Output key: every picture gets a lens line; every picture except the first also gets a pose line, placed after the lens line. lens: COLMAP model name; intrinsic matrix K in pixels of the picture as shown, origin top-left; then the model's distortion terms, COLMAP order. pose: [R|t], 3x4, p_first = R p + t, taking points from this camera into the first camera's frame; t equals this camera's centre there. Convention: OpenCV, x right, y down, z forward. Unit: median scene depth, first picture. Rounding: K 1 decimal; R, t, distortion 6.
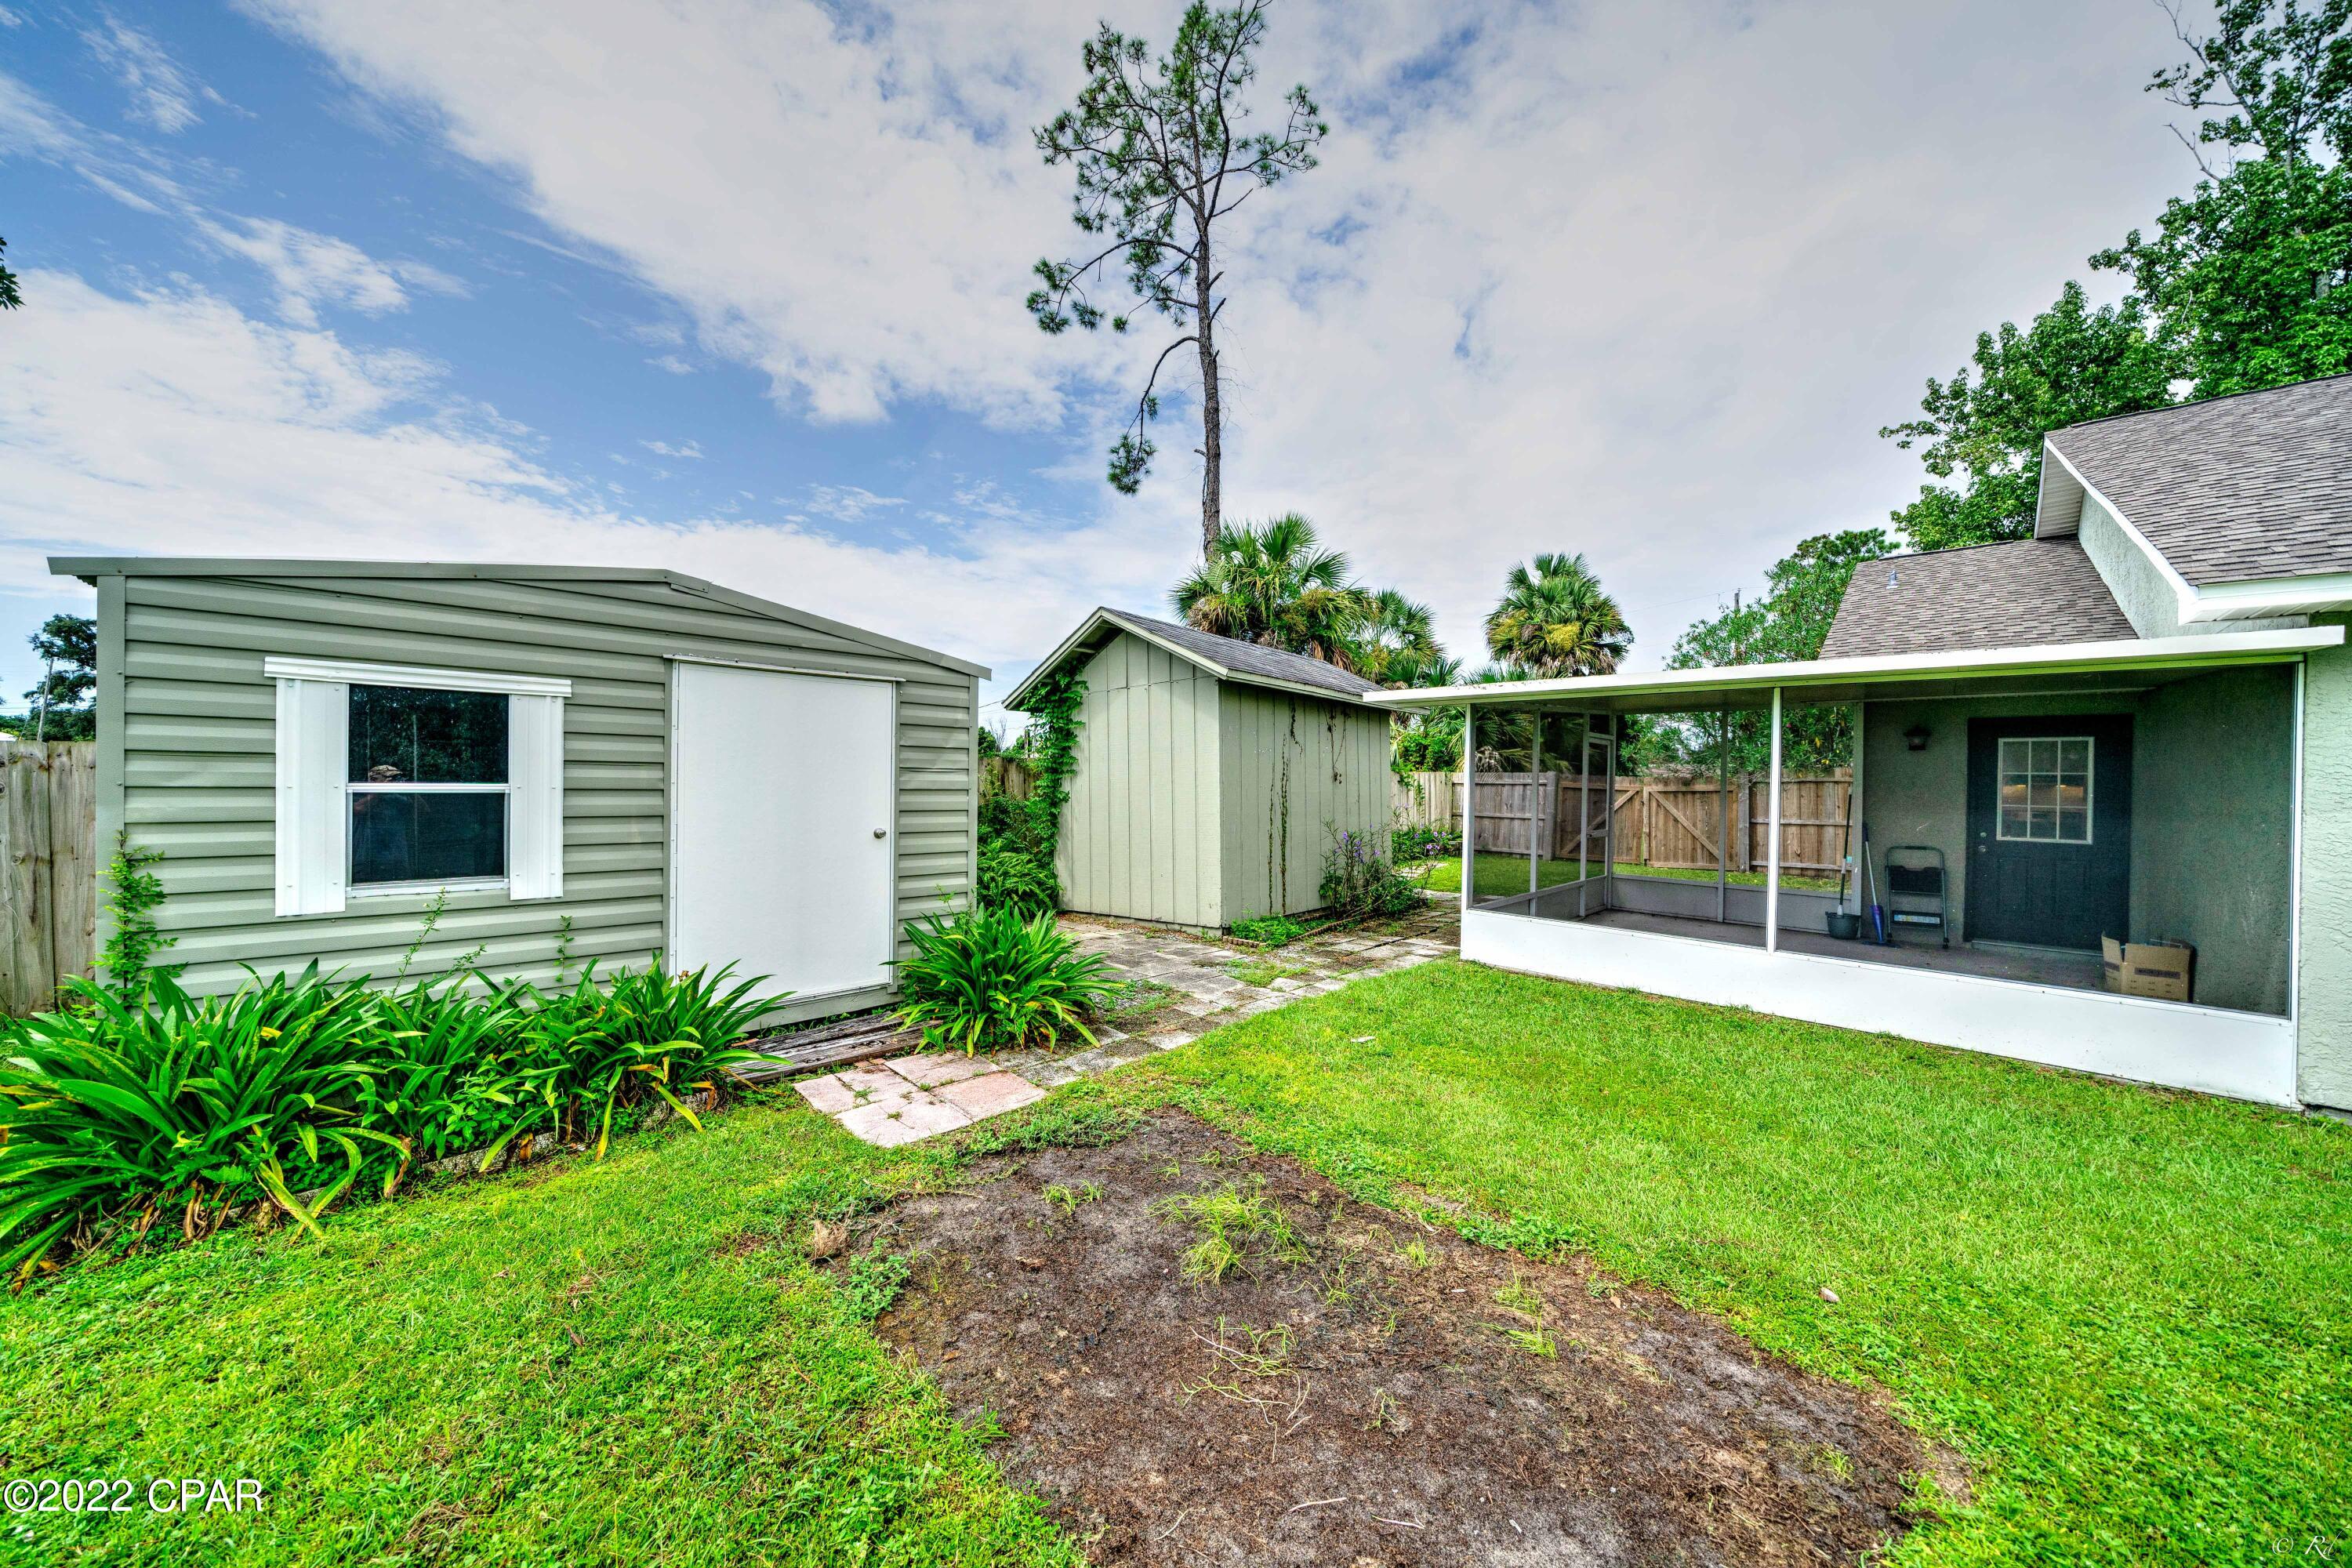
lens RADIAL K [[810.4, 0, 1164.0], [0, 810.4, 788.8], [0, 0, 1]] dist [-0.006648, -0.000026]
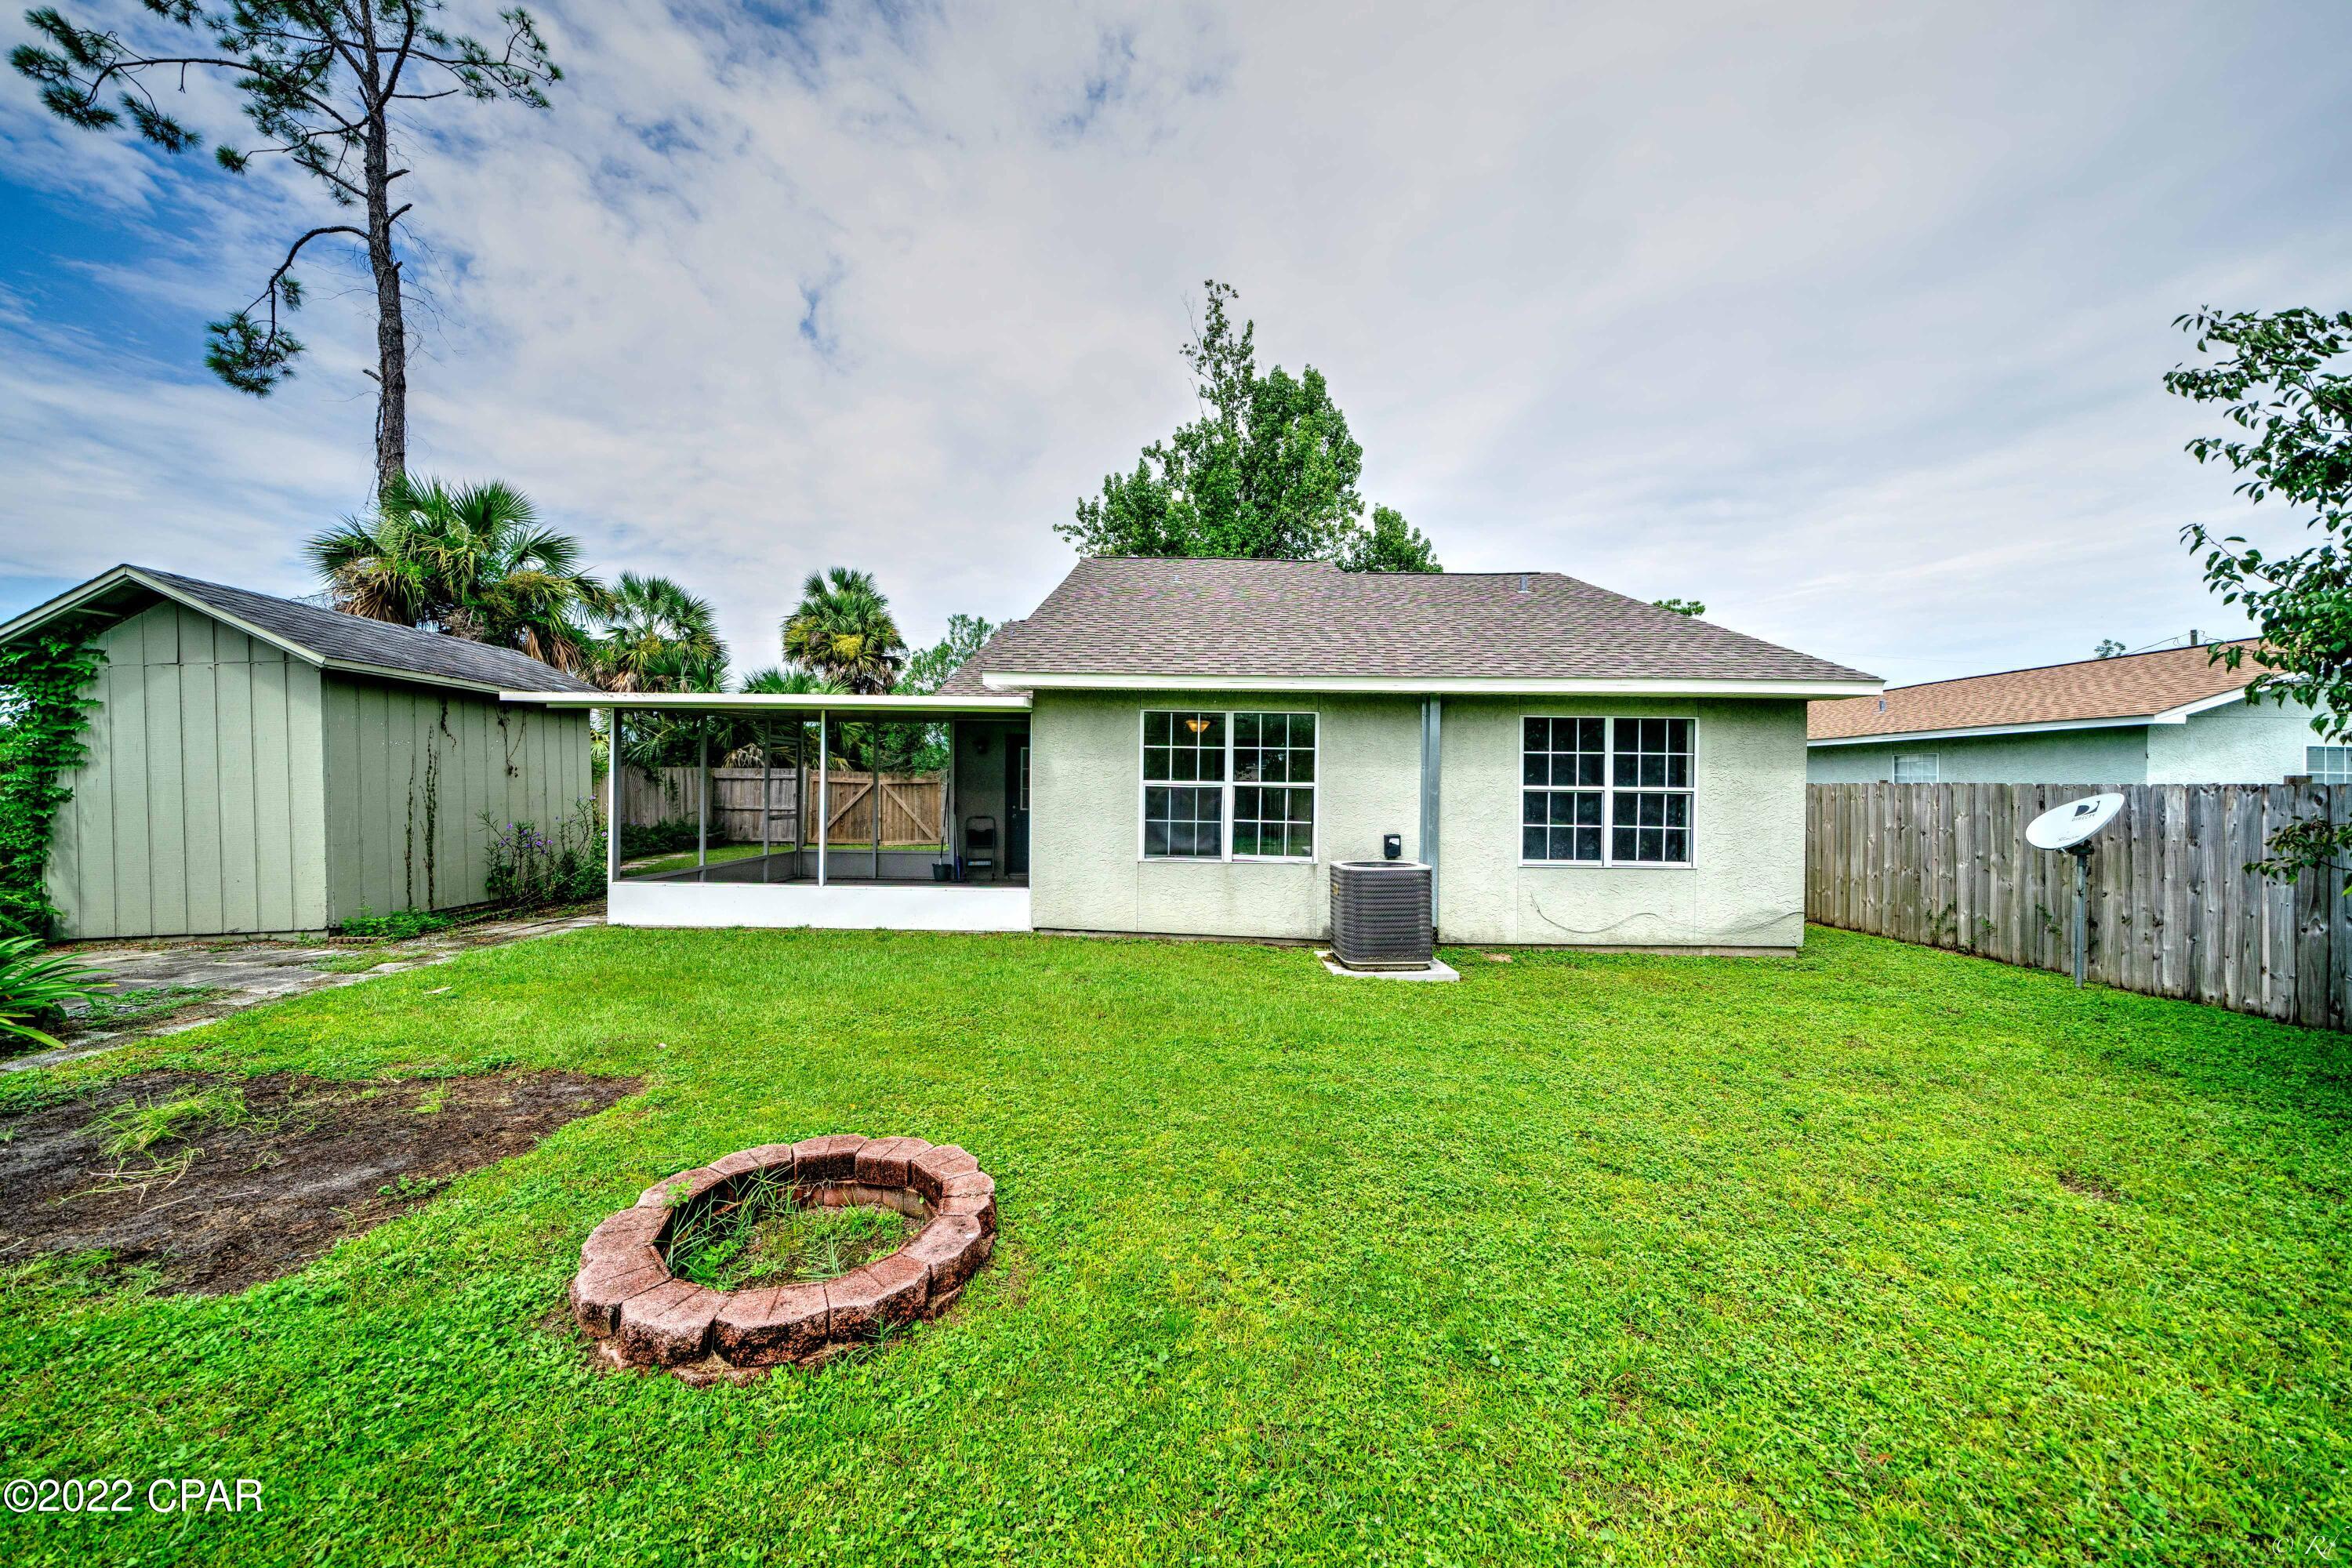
lens RADIAL K [[812.1, 0, 1178.6], [0, 812.1, 783.2], [0, 0, 1]] dist [-0.005296, 0.000492]
pose [[0.711398, -0.007617, 0.702748, 0.053256], [0.010066, 0.999949, 0.000649, 0.004939], [-0.702718, 0.006612, 0.711438, -0.169624]]
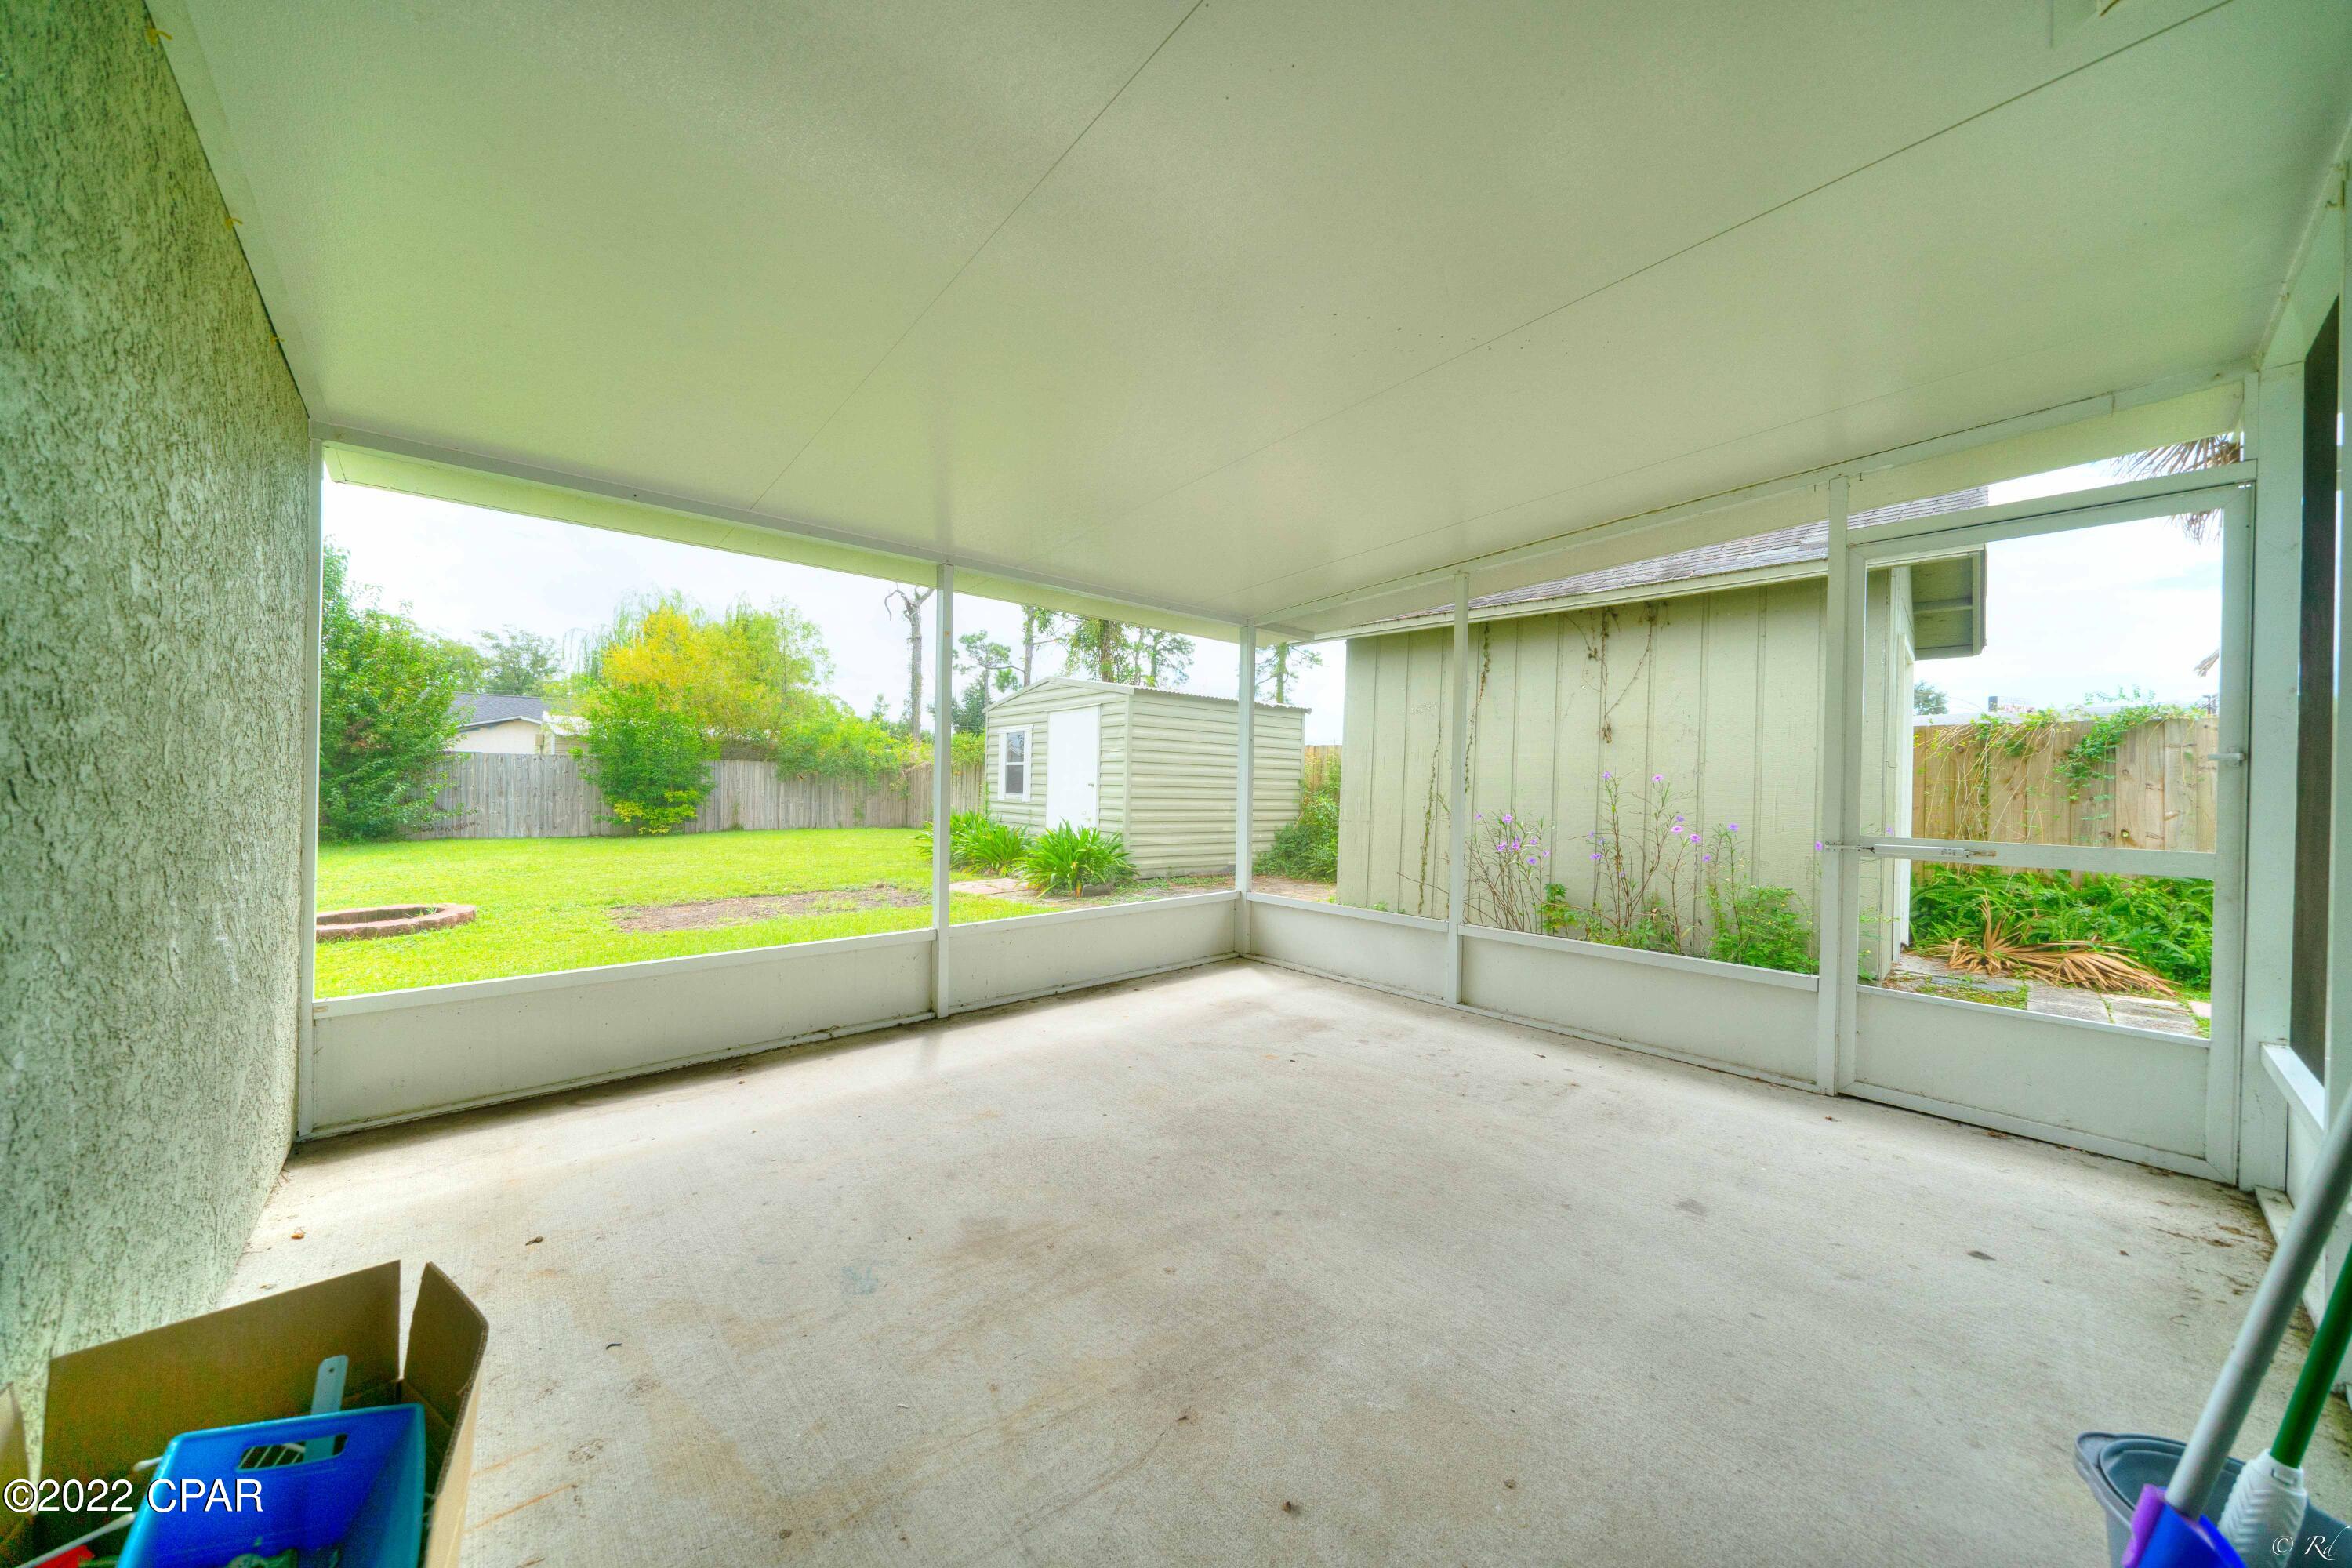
lens RADIAL K [[803.5, 0, 1172.6], [0, 803.5, 782.7], [0, 0, 1]] dist [-0.007021, -0.000019]
pose [[-0.067721, -0.006792, -0.997681, 0.472720], [-0.013372, 0.999893, -0.005900, 0.017947], [0.997615, 0.012941, -0.067804, 0.396294]]
